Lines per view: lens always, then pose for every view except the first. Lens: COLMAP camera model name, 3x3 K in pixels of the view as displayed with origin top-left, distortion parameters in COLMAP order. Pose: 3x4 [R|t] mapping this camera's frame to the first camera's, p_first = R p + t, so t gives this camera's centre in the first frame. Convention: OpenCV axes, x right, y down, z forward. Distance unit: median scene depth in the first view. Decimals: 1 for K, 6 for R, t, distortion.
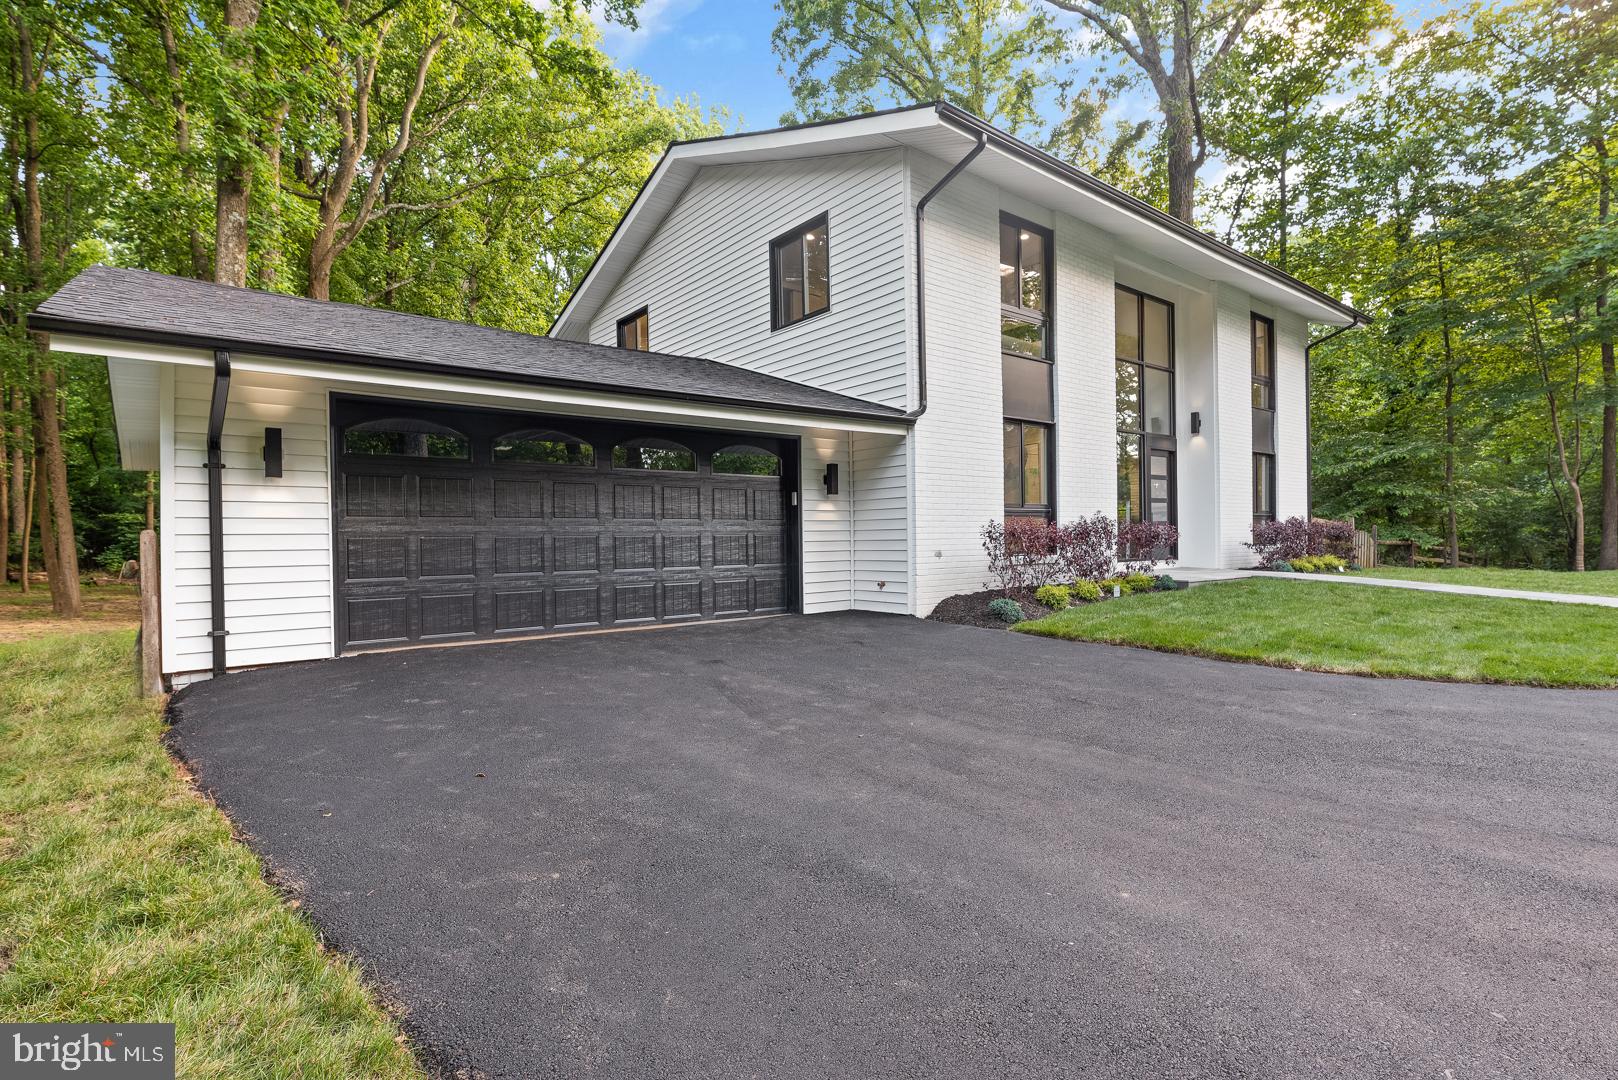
lens RADIAL K [[790.1, 0, 809.0], [0, 790.1, 540.0], [0, 0, 1]] dist [0.001236, 0.000338]
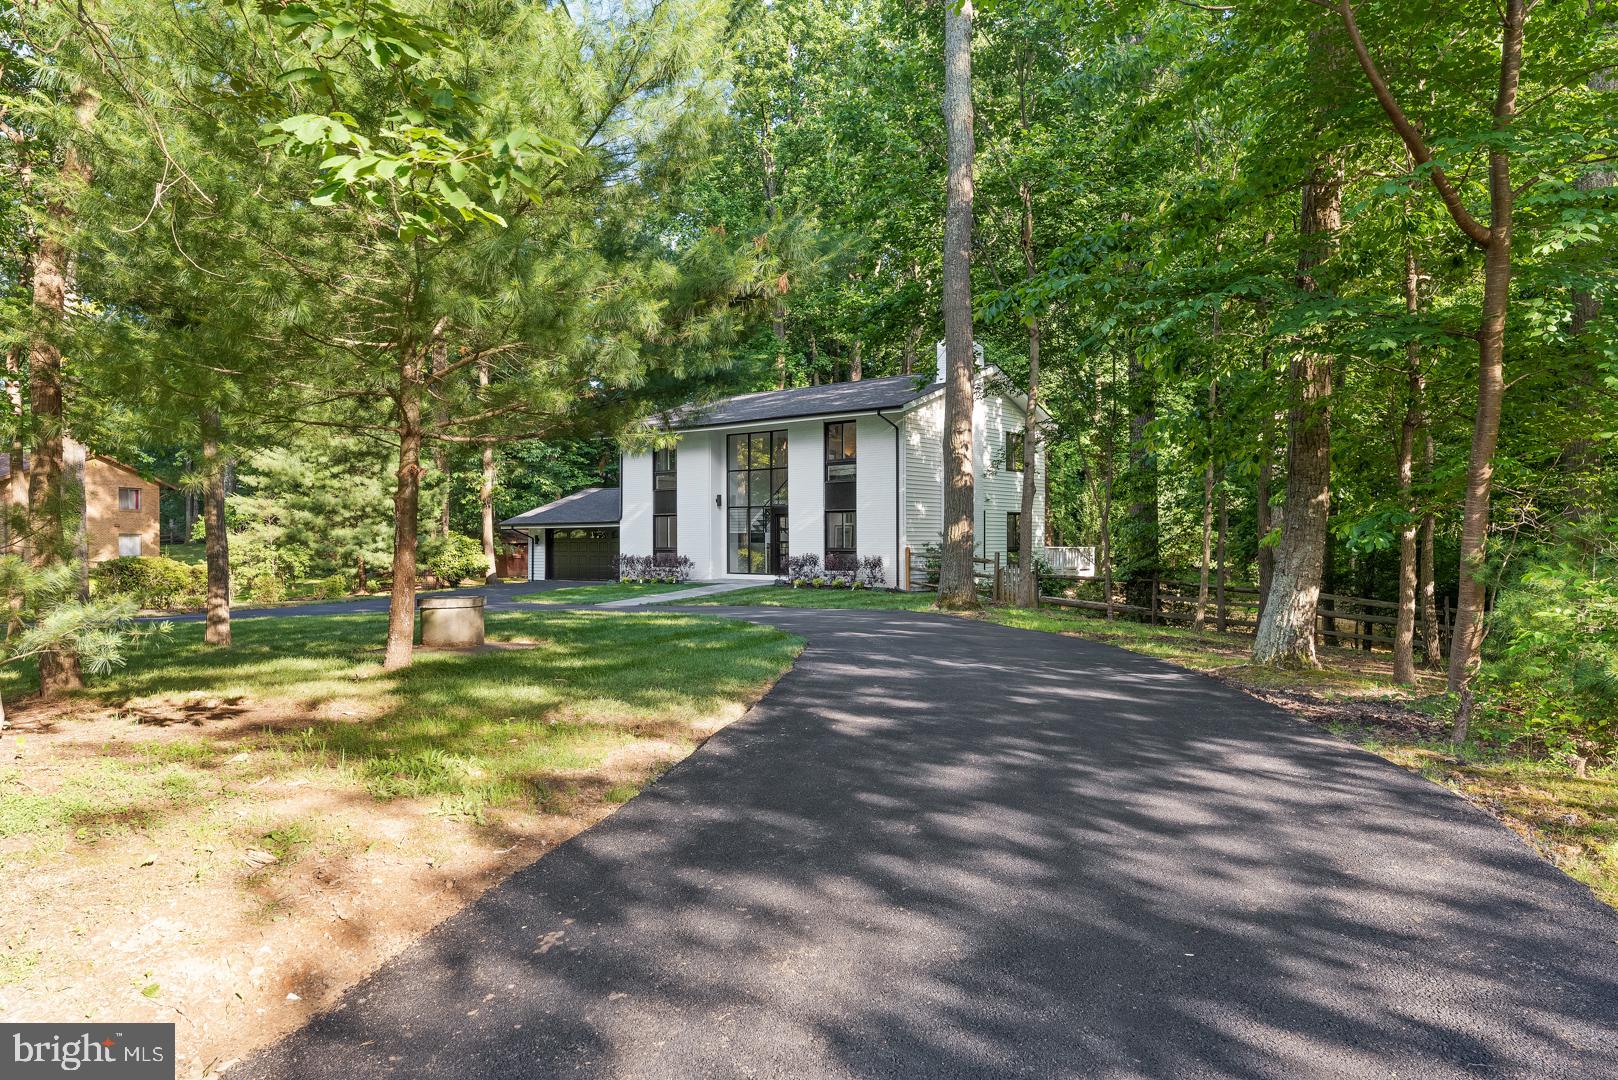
lens RADIAL K [[1069.7, 0, 809.0], [0, 1069.7, 540.0], [0, 0, 1]] dist [0.002867, 0.001048]
pose [[0.205384, 0.002216, -0.978679, 4.466963], [-0.011869, 0.999930, -0.000226, -0.087696], [0.978609, 0.011662, 0.205396, 0.875340]]
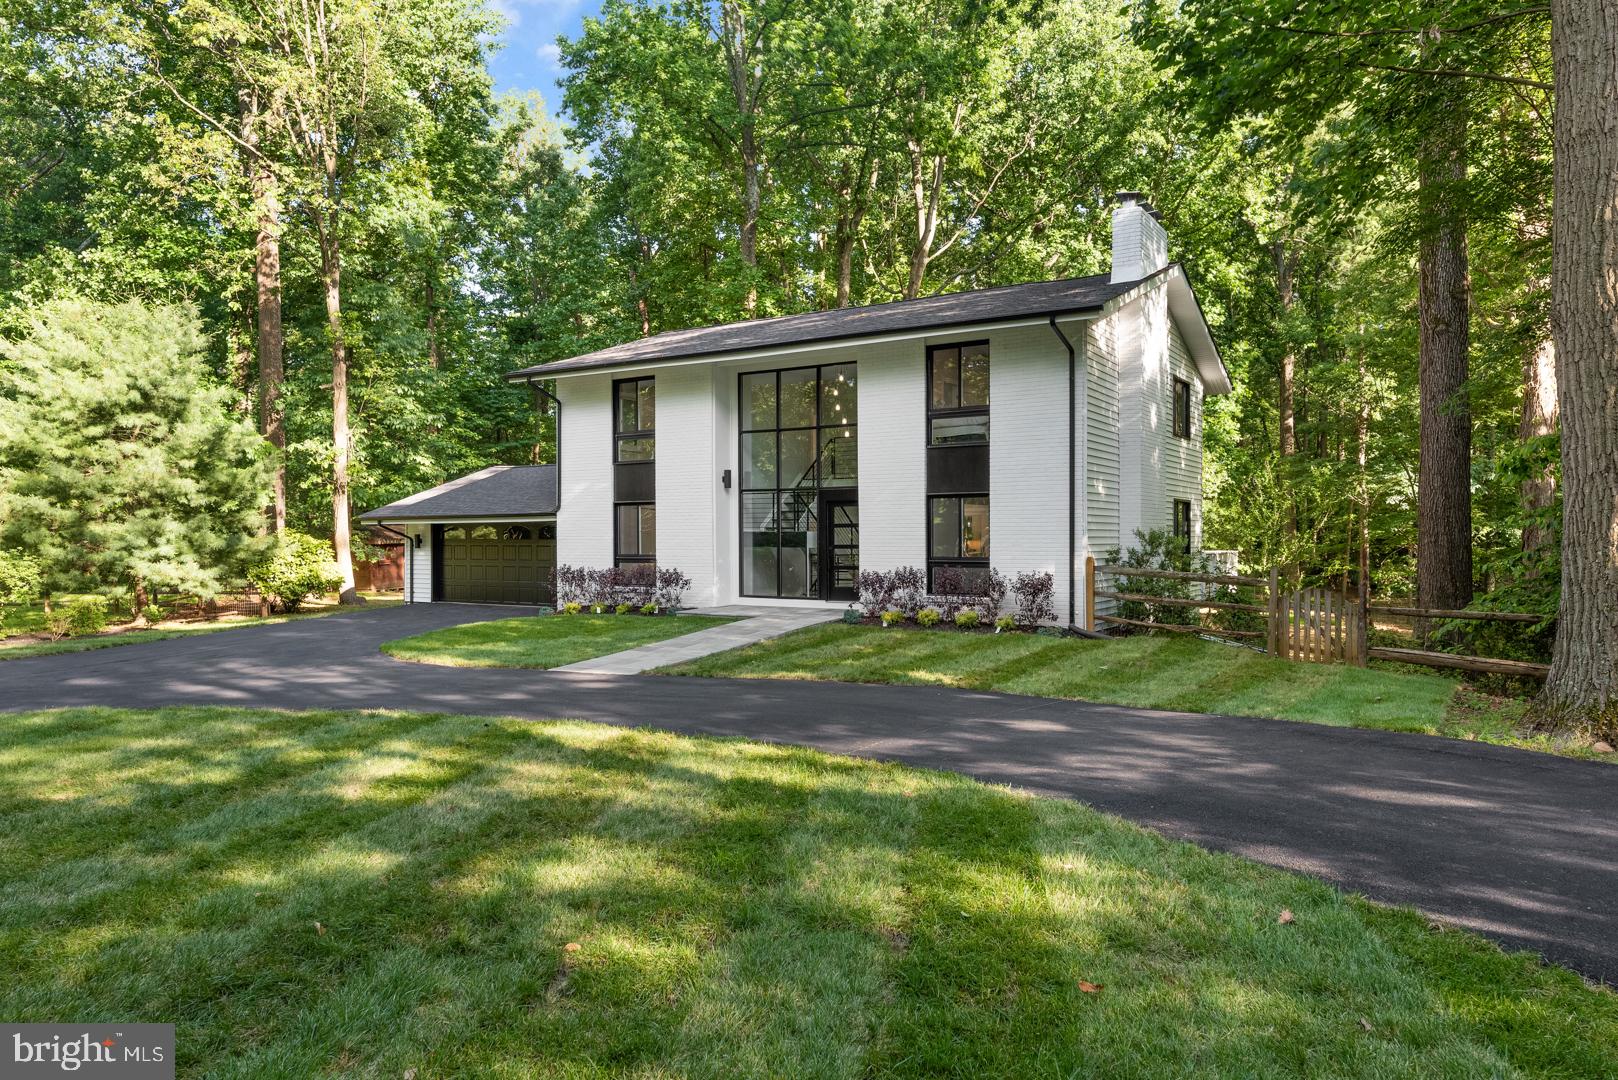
lens RADIAL K [[1069.7, 0, 809.0], [0, 1069.7, 540.0], [0, 0, 1]] dist [0.002867, 0.001048]
pose [[0.315348, 0.007851, -0.948944, 2.896162], [-0.010118, 0.999937, 0.004910, -0.105608], [0.948922, 0.008053, 0.315408, 0.765283]]
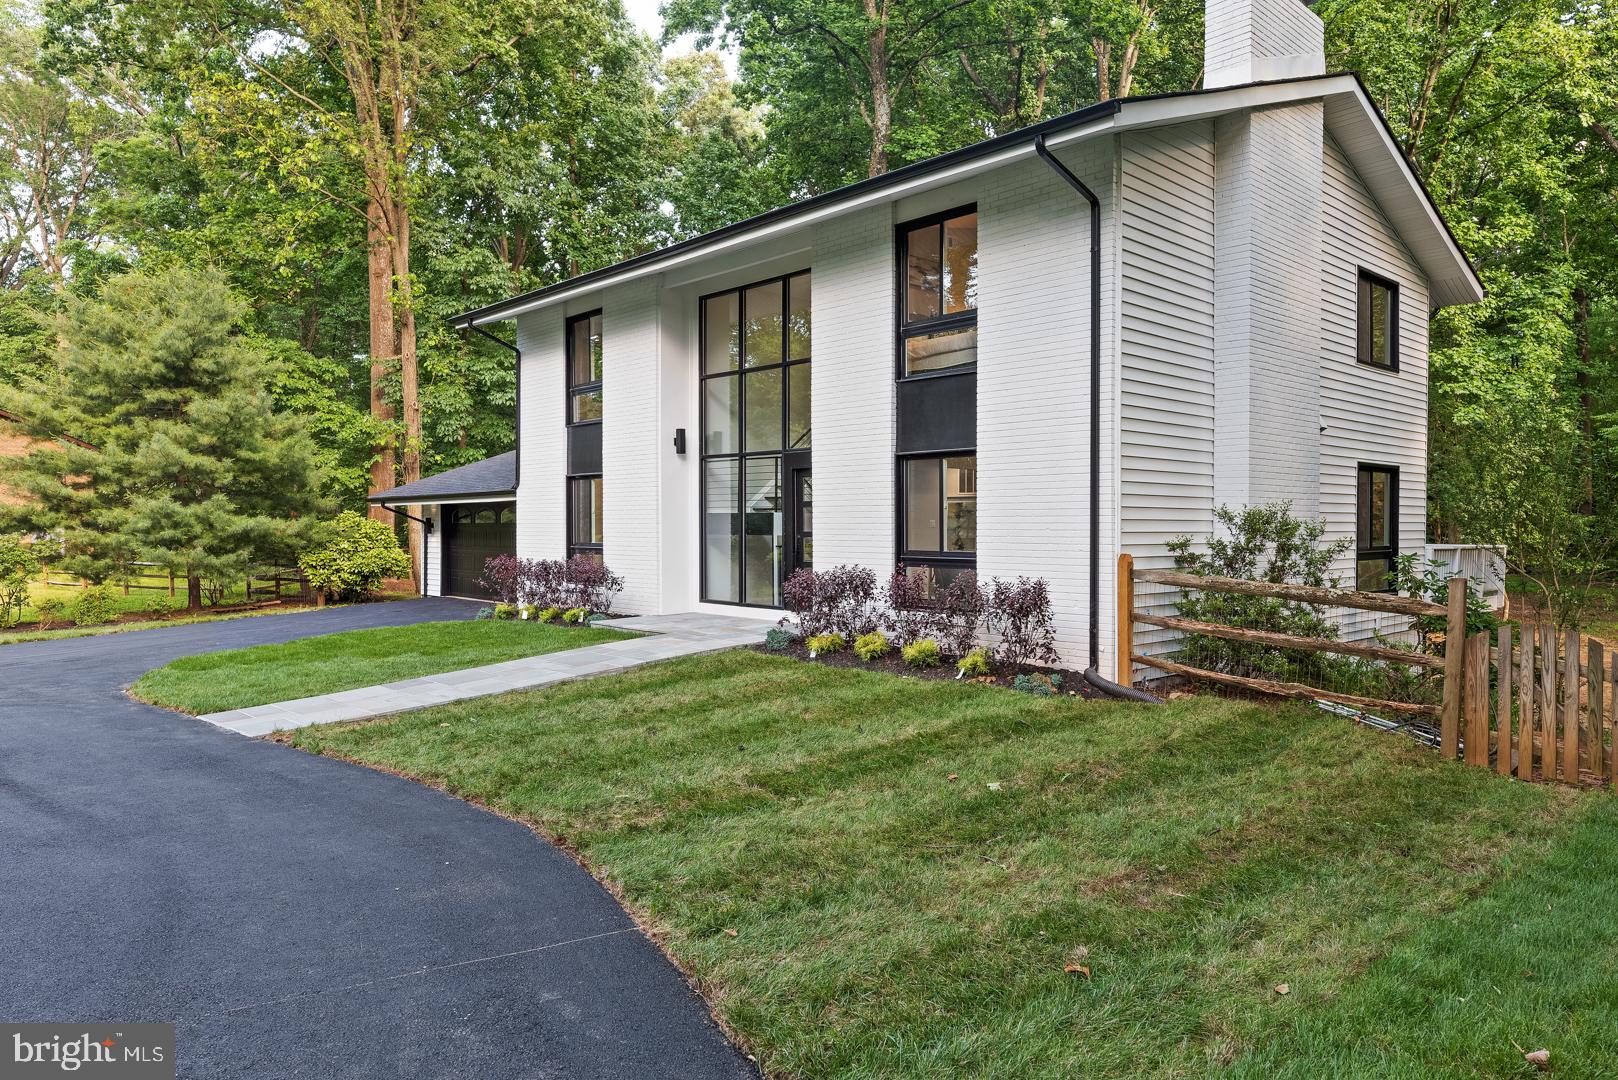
lens RADIAL K [[1054.1, 0, 809.0], [0, 1054.1, 540.0], [0, 0, 1]] dist [0.002784, 0.002189]
pose [[0.056298, 0.019413, -0.998225, 2.291905], [-0.013953, 0.999729, 0.018655, -0.101616], [0.998317, 0.012878, 0.056553, 1.484065]]
